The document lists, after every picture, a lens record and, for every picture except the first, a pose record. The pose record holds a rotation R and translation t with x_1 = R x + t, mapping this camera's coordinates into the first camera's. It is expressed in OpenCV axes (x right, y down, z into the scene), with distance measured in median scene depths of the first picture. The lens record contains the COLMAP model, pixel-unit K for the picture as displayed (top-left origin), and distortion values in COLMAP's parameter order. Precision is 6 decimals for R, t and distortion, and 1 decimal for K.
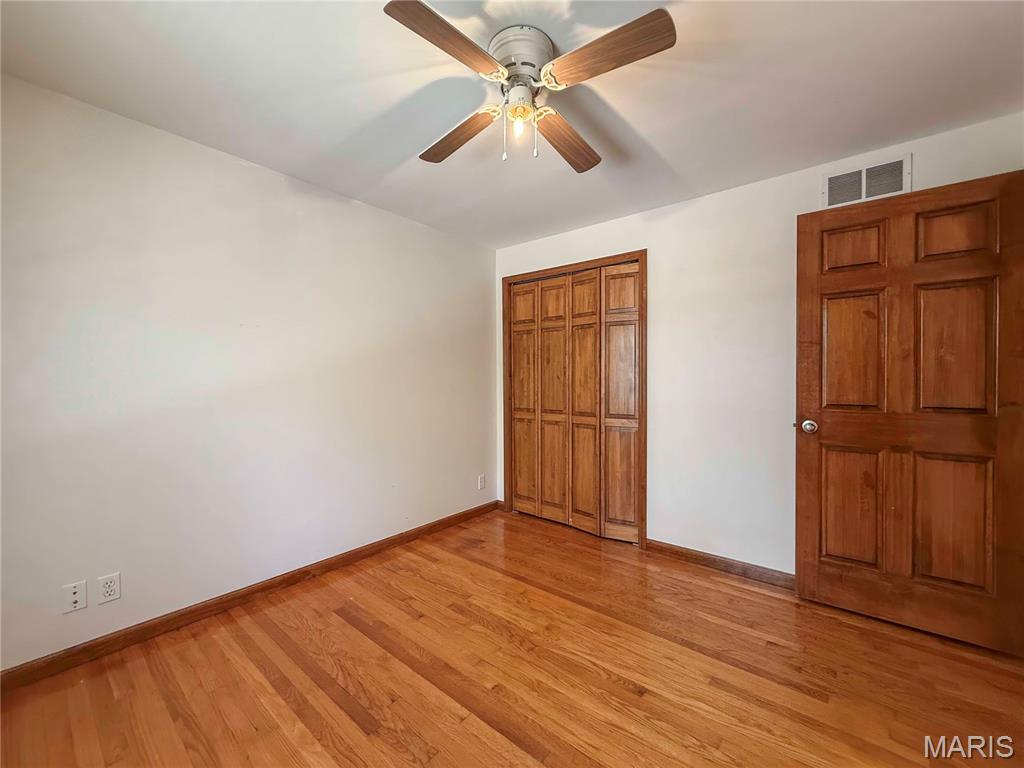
lens RADIAL K [[408.4, 0, 509.4], [0, 408.4, 380.9], [0, 0, 1]] dist [0.001325, 0.000347]
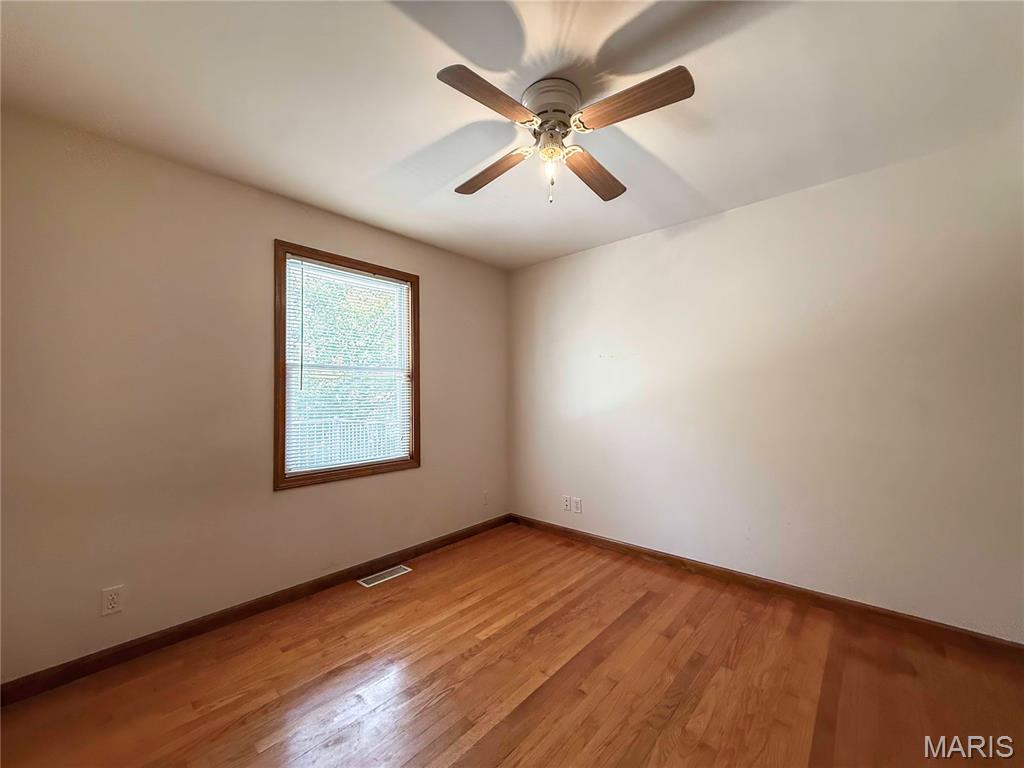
lens RADIAL K [[408.4, 0, 509.4], [0, 408.4, 380.9], [0, 0, 1]] dist [0.001325, 0.000347]
pose [[-0.045440, -0.039251, -0.998196, 0.843368], [-0.005352, 0.999223, -0.039048, 0.013191], [0.998953, 0.003568, -0.045614, 0.712368]]
